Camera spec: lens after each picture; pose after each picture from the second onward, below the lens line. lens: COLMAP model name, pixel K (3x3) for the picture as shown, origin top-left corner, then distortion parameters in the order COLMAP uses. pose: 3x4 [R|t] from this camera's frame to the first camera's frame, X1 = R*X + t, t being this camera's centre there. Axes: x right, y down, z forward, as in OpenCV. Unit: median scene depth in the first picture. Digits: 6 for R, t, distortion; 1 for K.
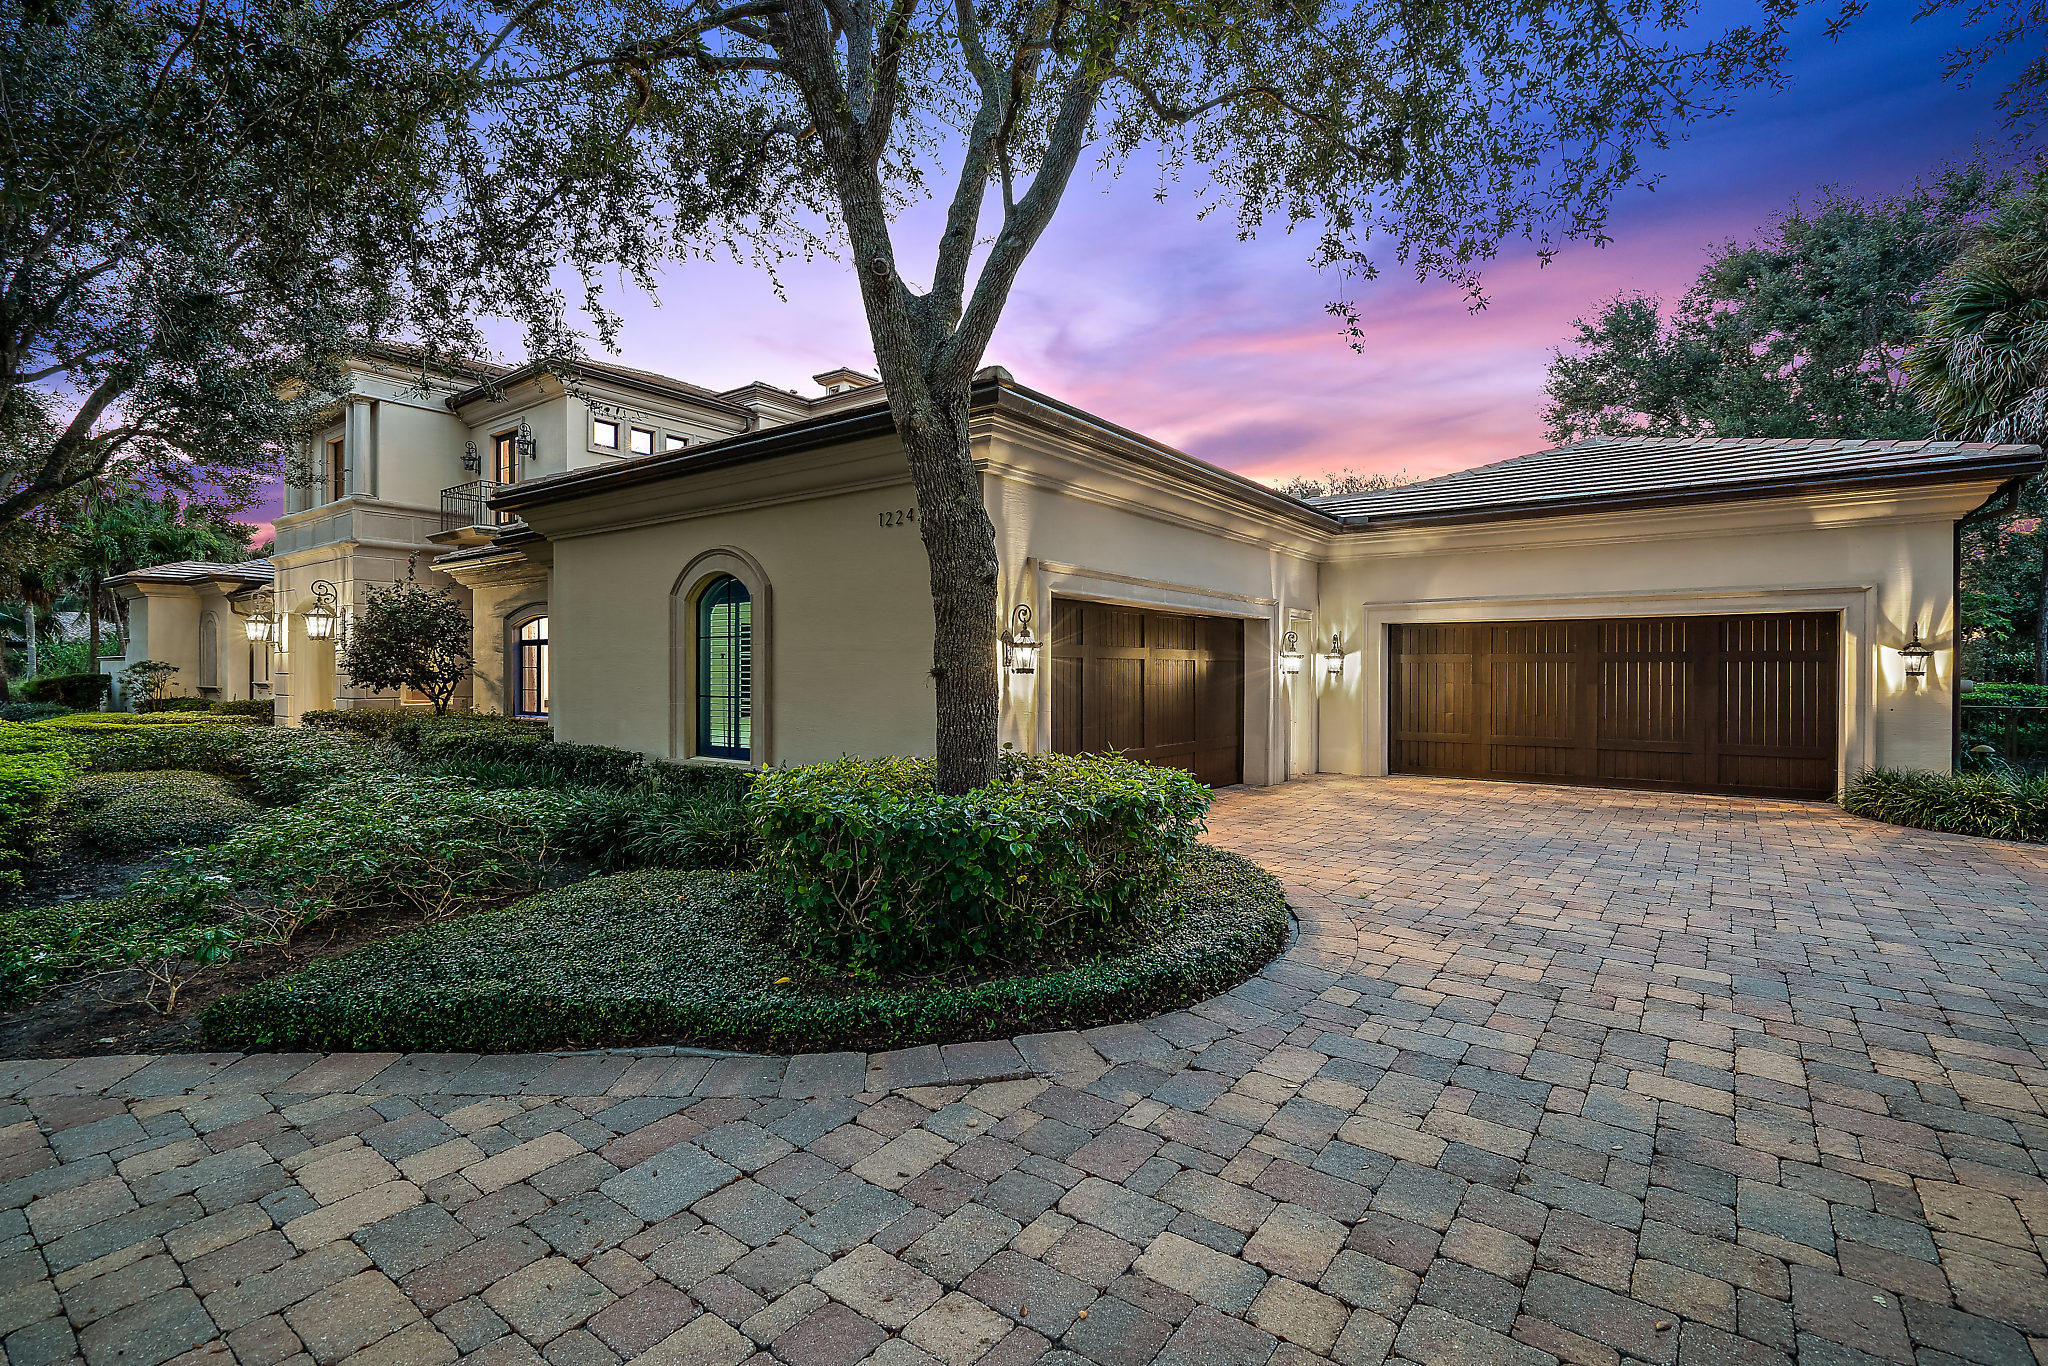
lens RADIAL K [[933.3, 0, 1020.8], [0, 933.3, 662.5], [0, 0, 1]] dist [0.001670, 0.000470]
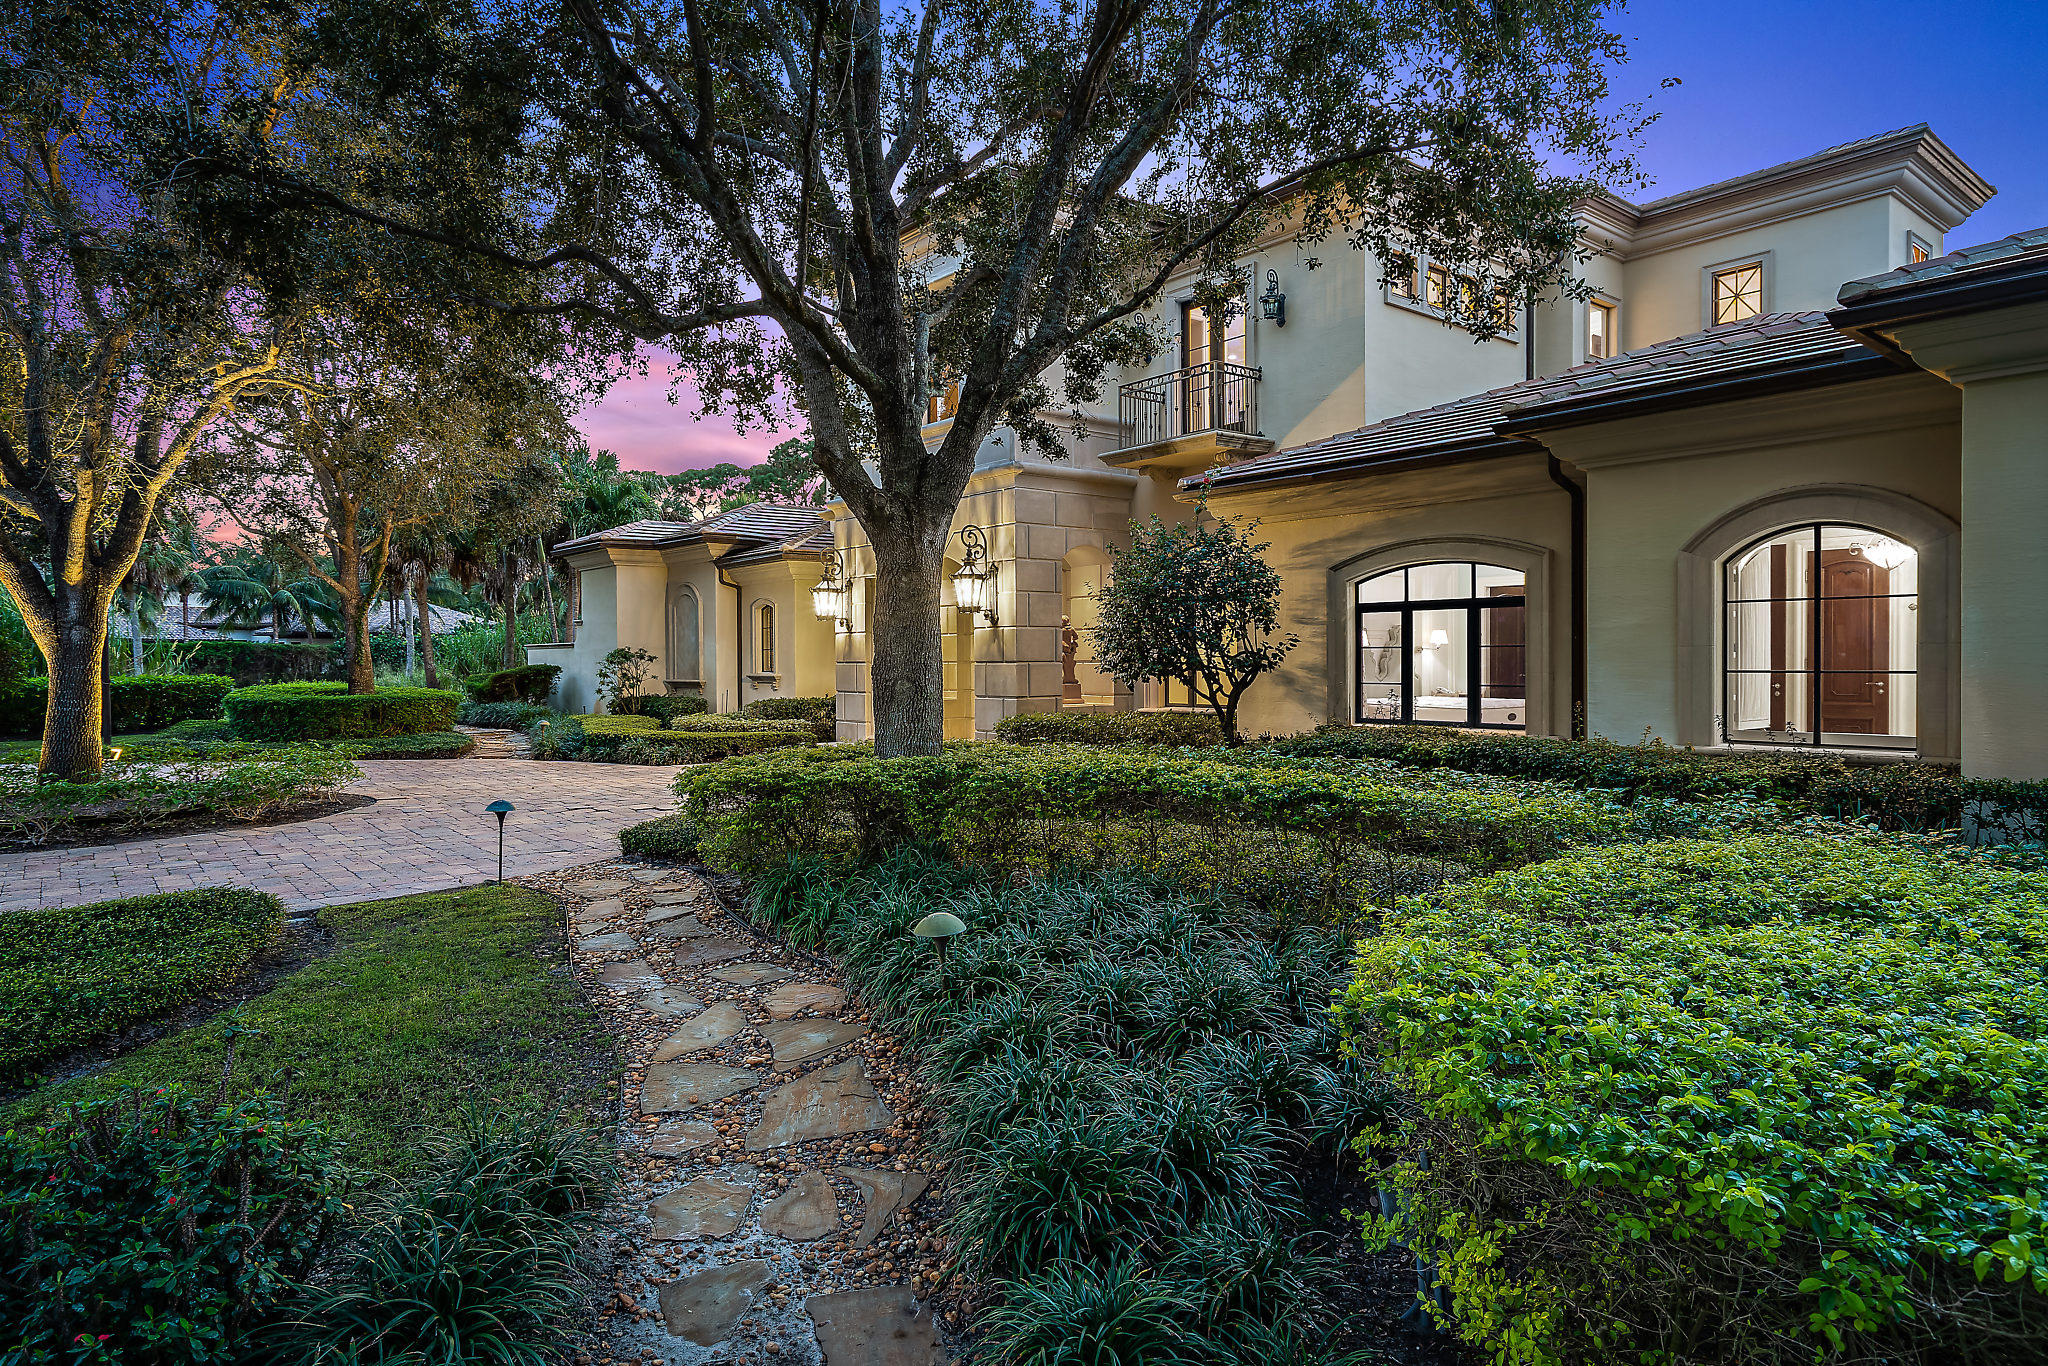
lens RADIAL K [[1199.4, 0, 1021.7], [0, 1199.4, 657.5], [0, 0, 1]] dist [-0.000995, -0.000091]
pose [[0.969205, -0.008547, -0.246108, -0.368891], [0.010818, 0.999910, 0.007879, 0.002103], [0.246019, -0.010299, 0.969210, 0.113832]]
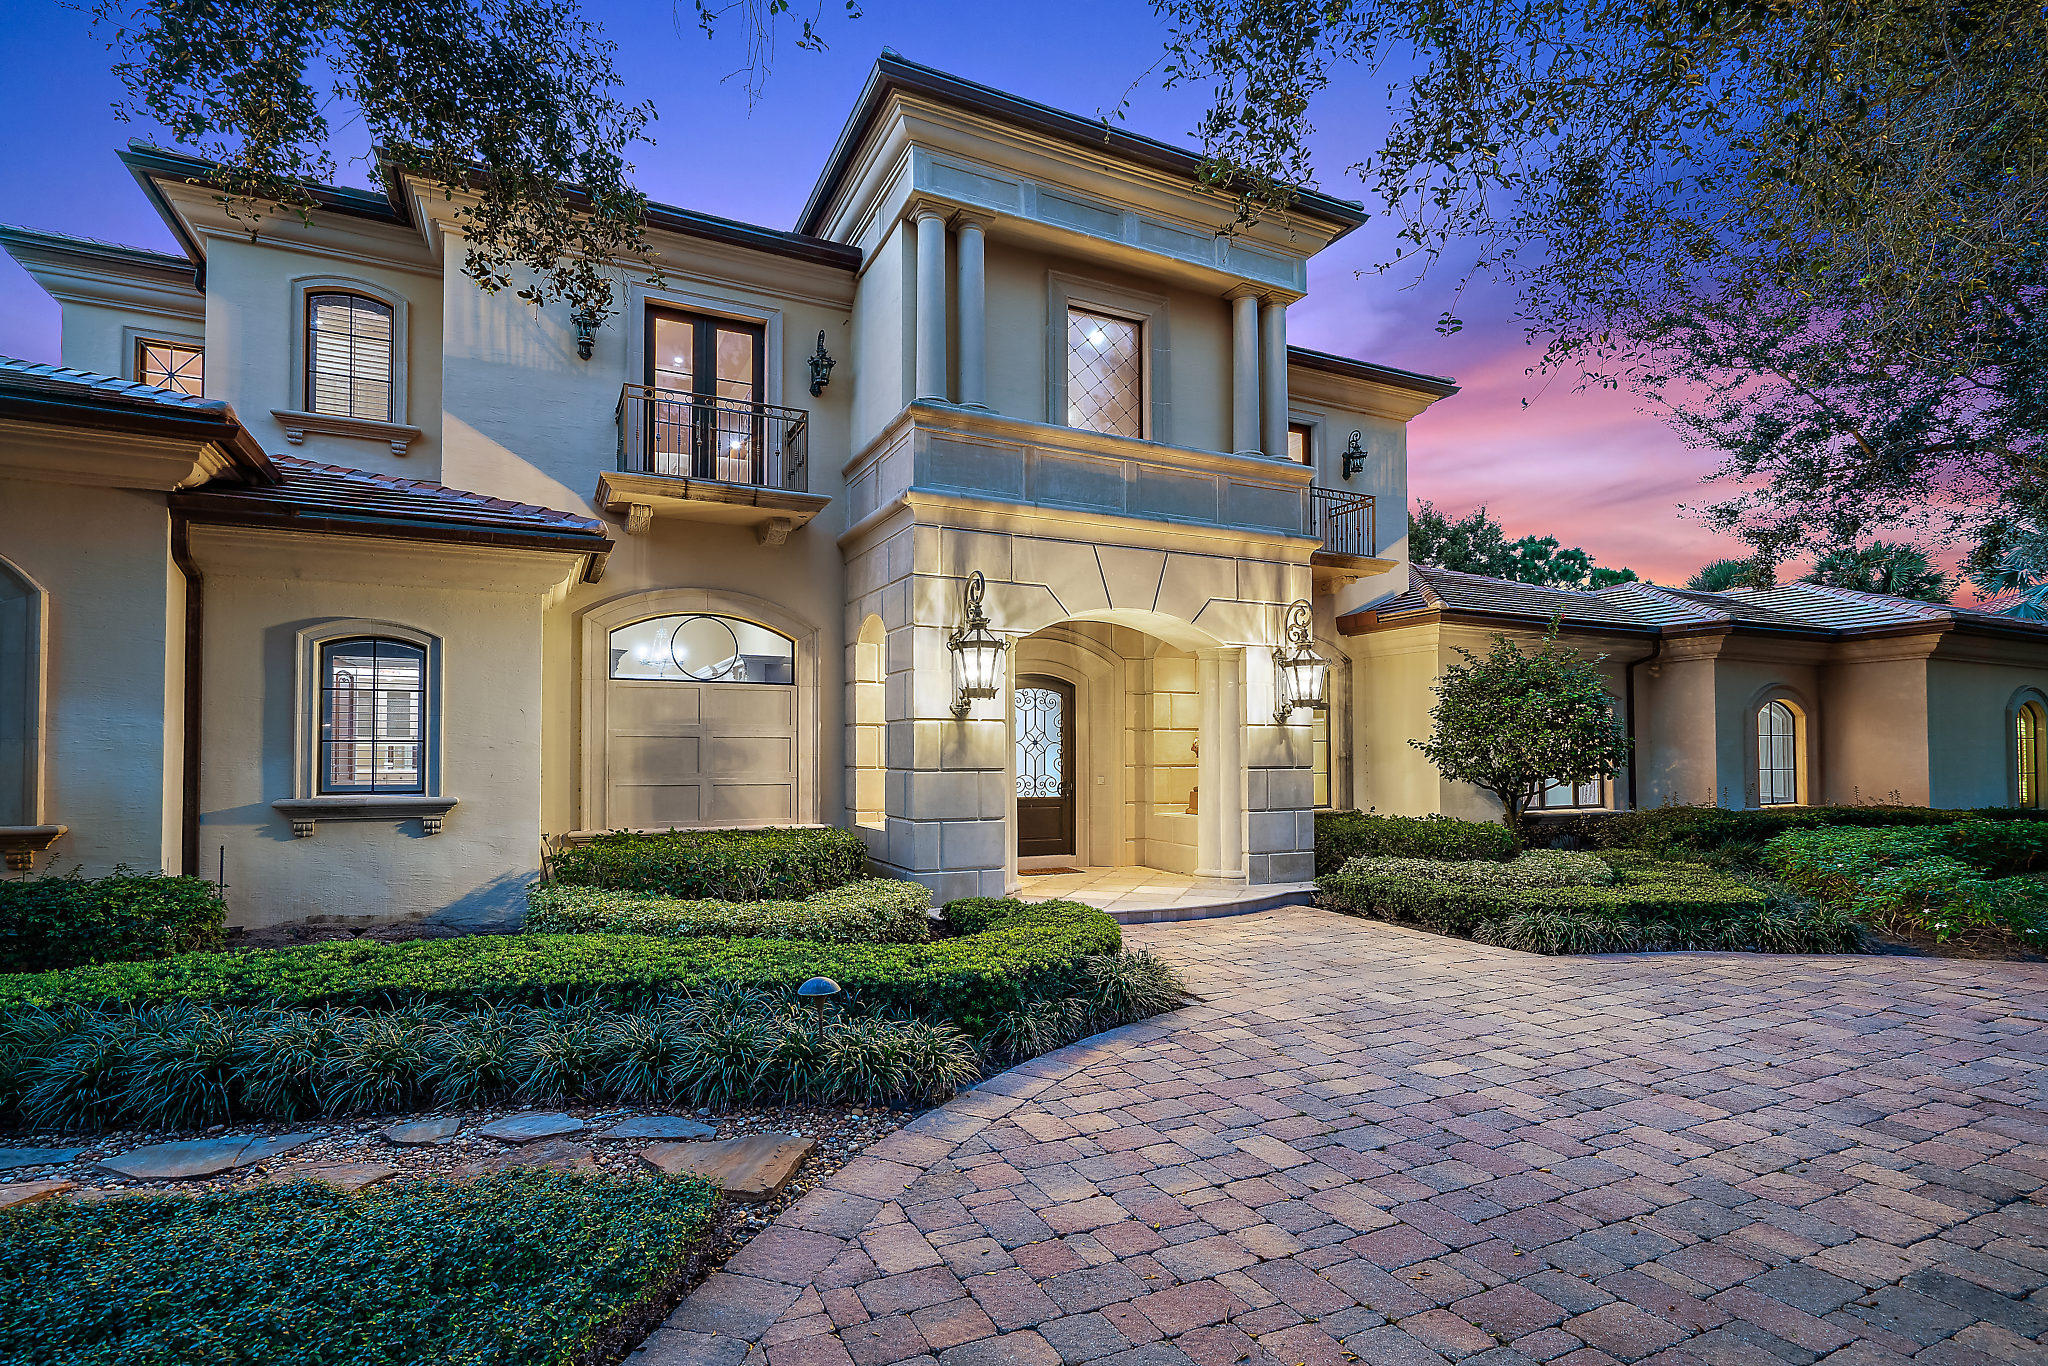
lens RADIAL K [[960.0, 0, 1023.0], [0, 960.0, 723.5], [0, 0, 1]] dist [-0.000646, 0.000022]
pose [[0.453575, 0.031320, 0.890668, -0.987173], [0.000021, 0.999382, -0.035154, 0.005039], [-0.891218, 0.015964, 0.453294, 0.655293]]
